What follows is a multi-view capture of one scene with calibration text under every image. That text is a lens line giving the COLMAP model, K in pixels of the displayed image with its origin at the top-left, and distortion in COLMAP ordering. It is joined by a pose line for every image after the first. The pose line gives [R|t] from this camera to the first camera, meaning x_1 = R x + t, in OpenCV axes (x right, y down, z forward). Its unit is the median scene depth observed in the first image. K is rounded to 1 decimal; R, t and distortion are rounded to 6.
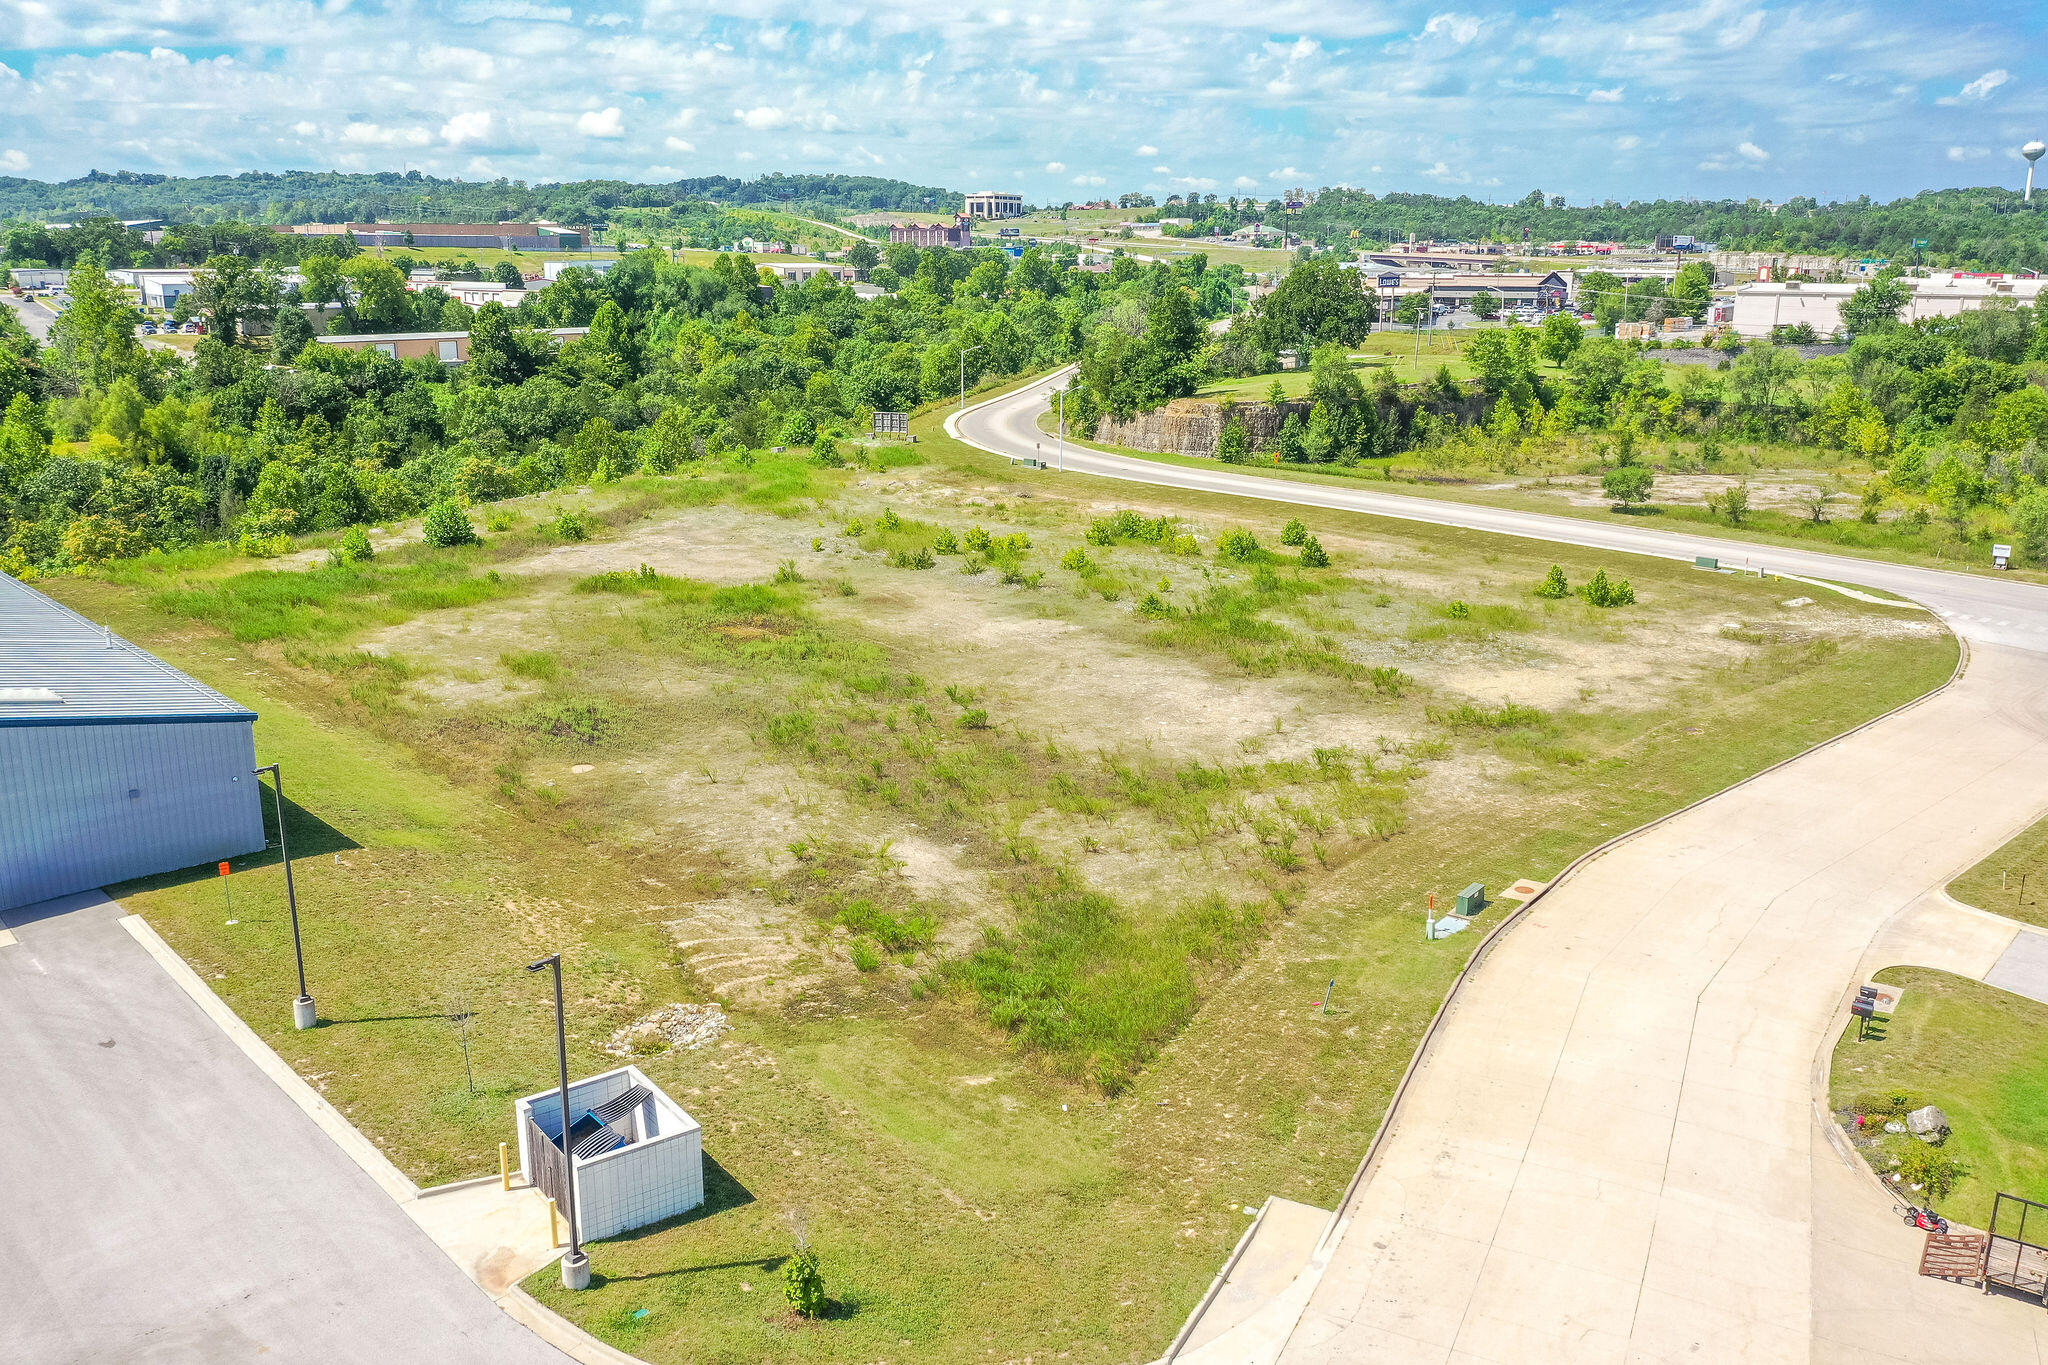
lens RADIAL K [[1629.8, 0, 1034.8], [0, 1629.8, 686.7], [0, 0, 1]] dist [-0.005326, -0.001379]
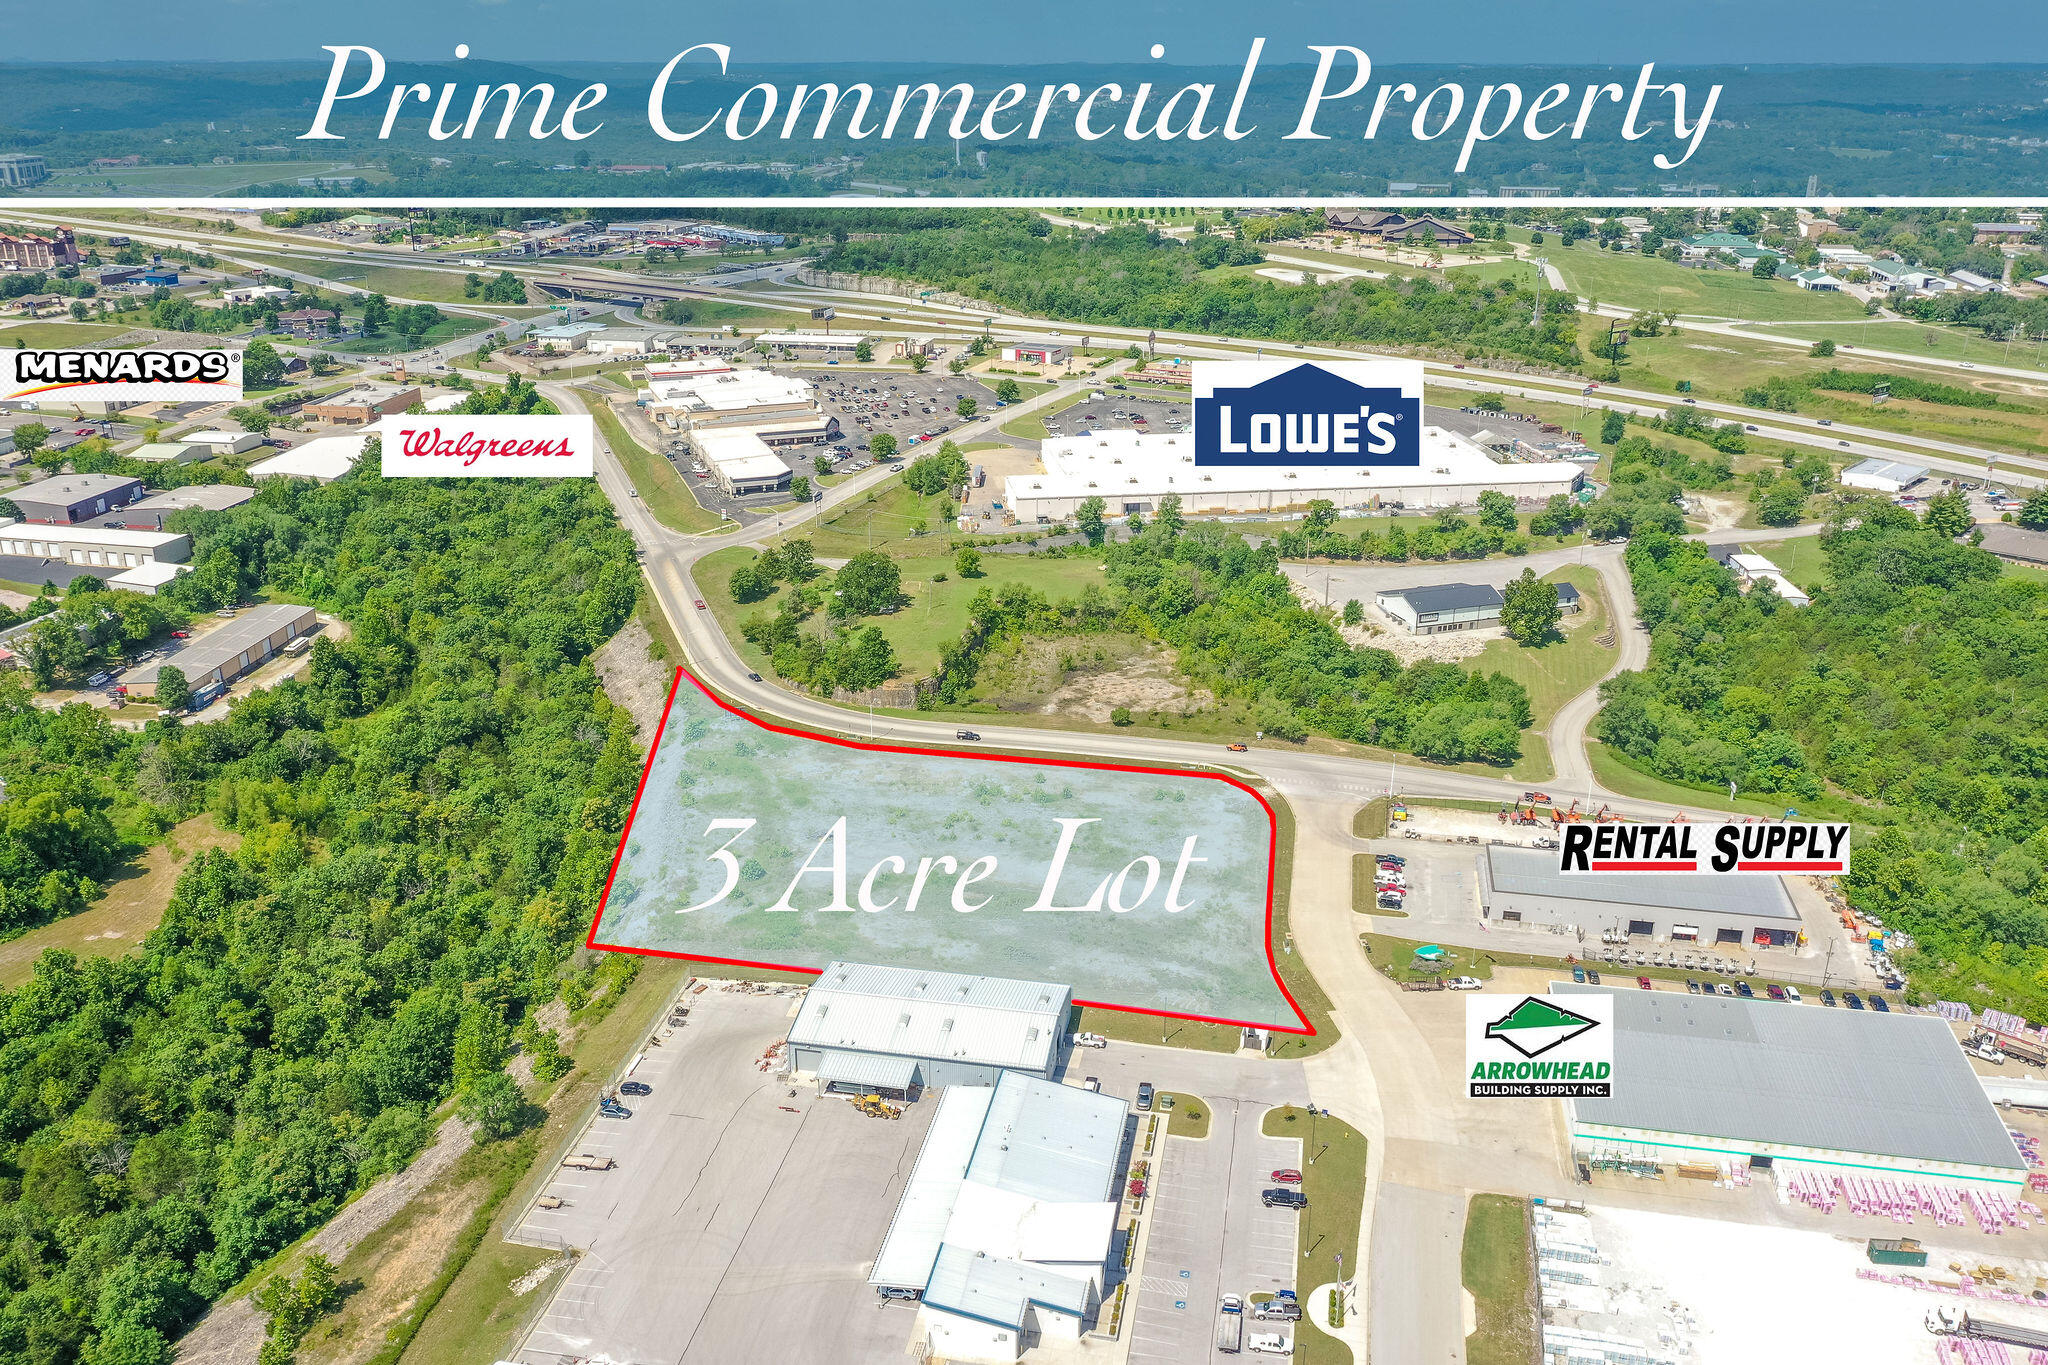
lens RADIAL K [[1642.2, 0, 1029.2], [0, 1642.2, 683.5], [0, 0, 1]] dist [-0.008153, -0.004716]
pose [[0.811815, -0.209788, 0.544926, -1.503761], [0.147505, 0.976642, 0.156243, -0.790972], [-0.564976, -0.046461, 0.823798, -1.341666]]
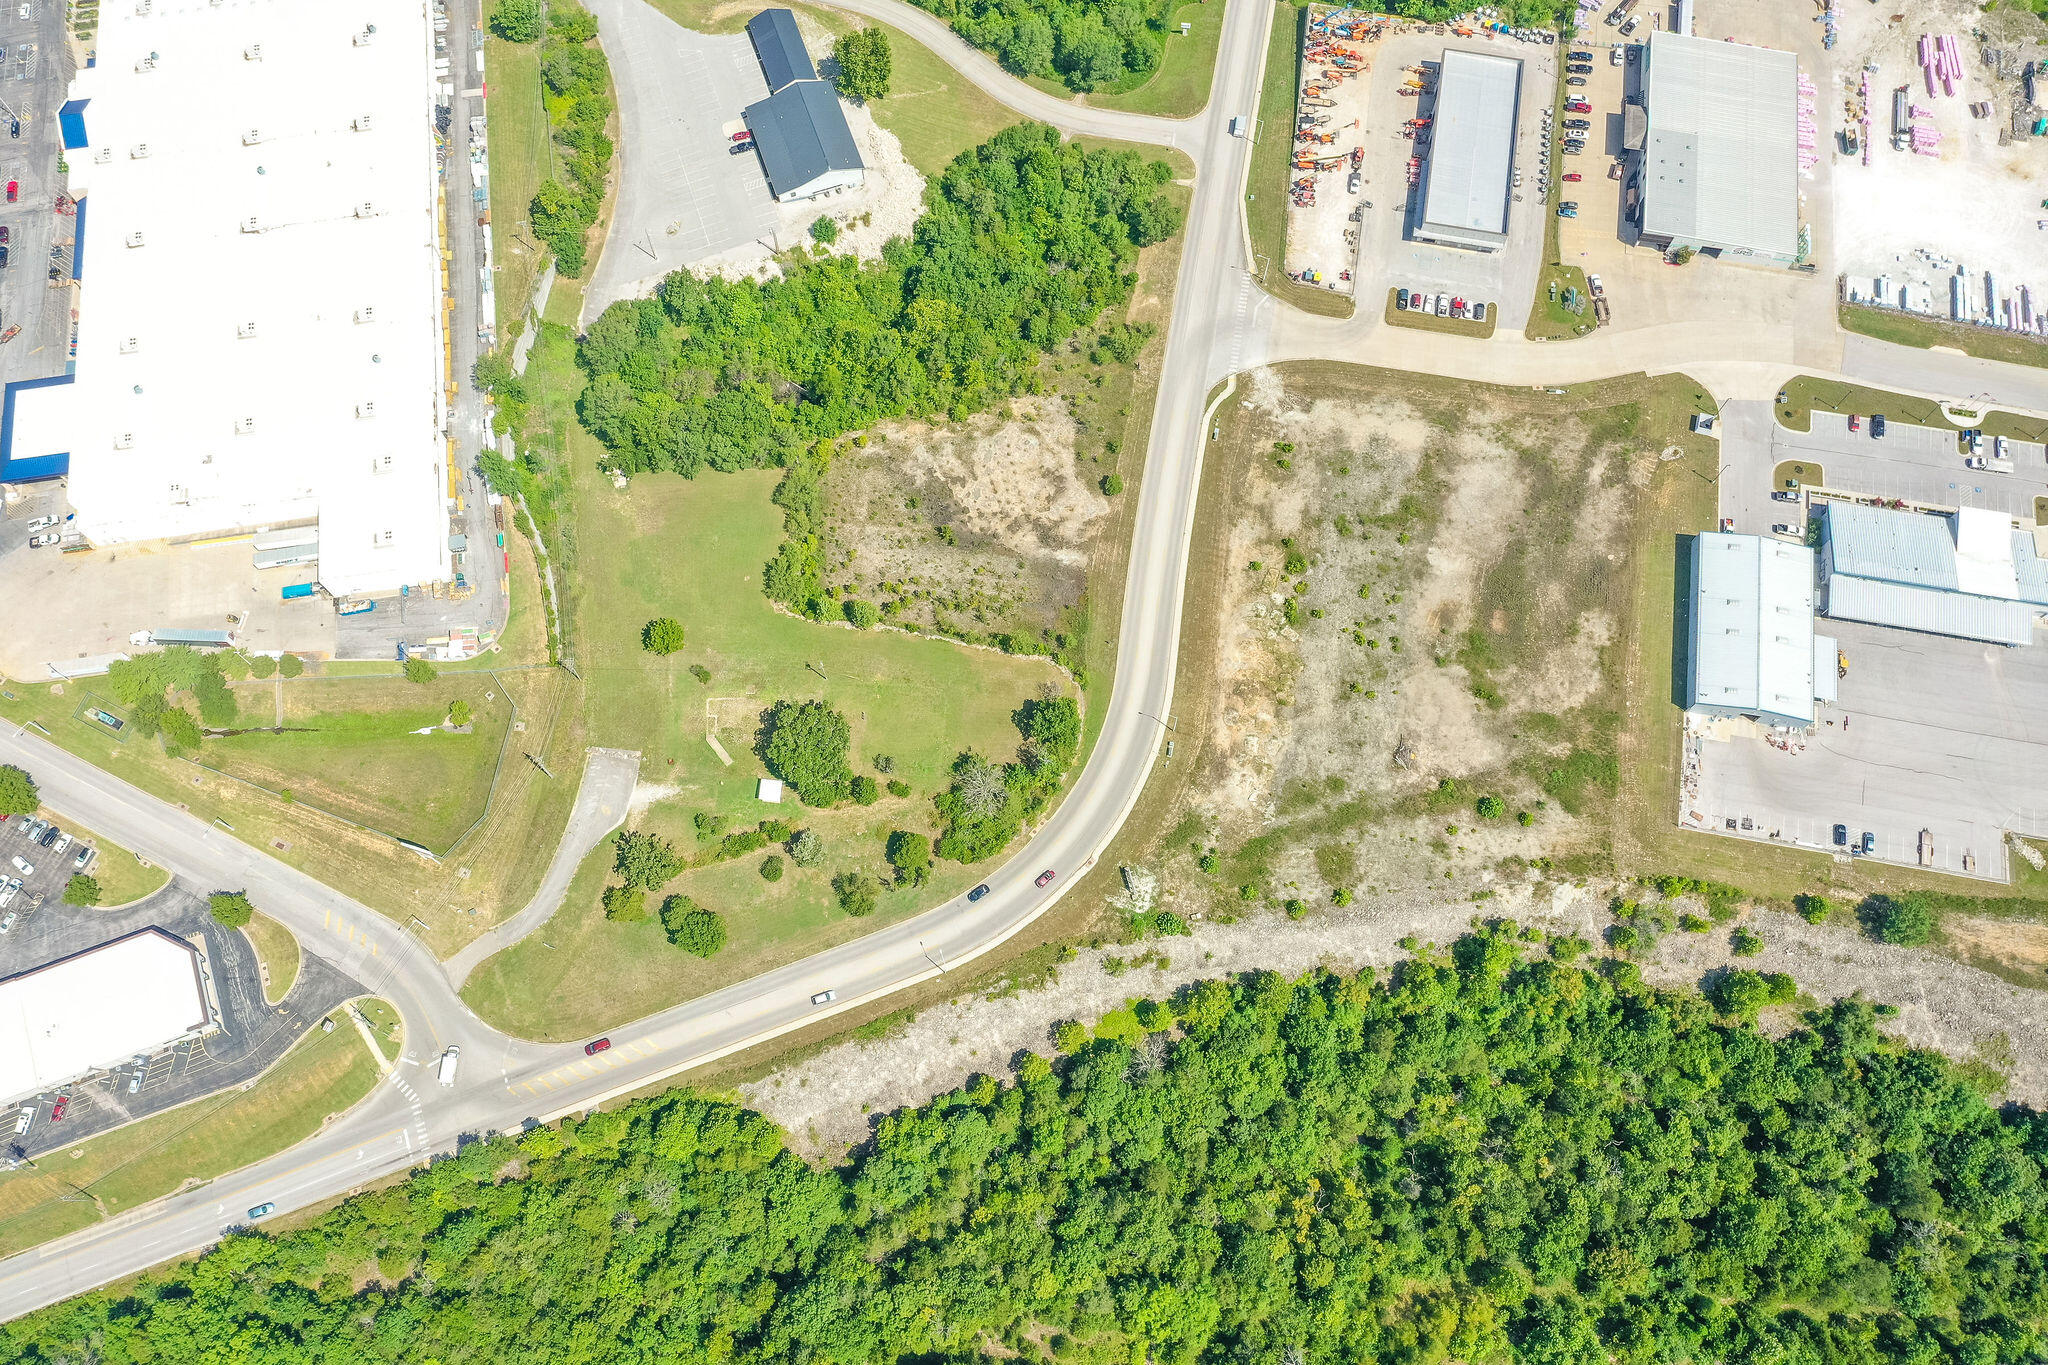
lens RADIAL K [[1655.8, 0, 1003.4], [0, 1655.8, 677.4], [0, 0, 1]] dist [-0.016270, -0.005562]
pose [[-0.587751, -0.751814, 0.298873, -0.634066], [0.216201, 0.210027, 0.953491, -3.227866], [-0.779619, 0.625032, 0.039099, 1.635112]]
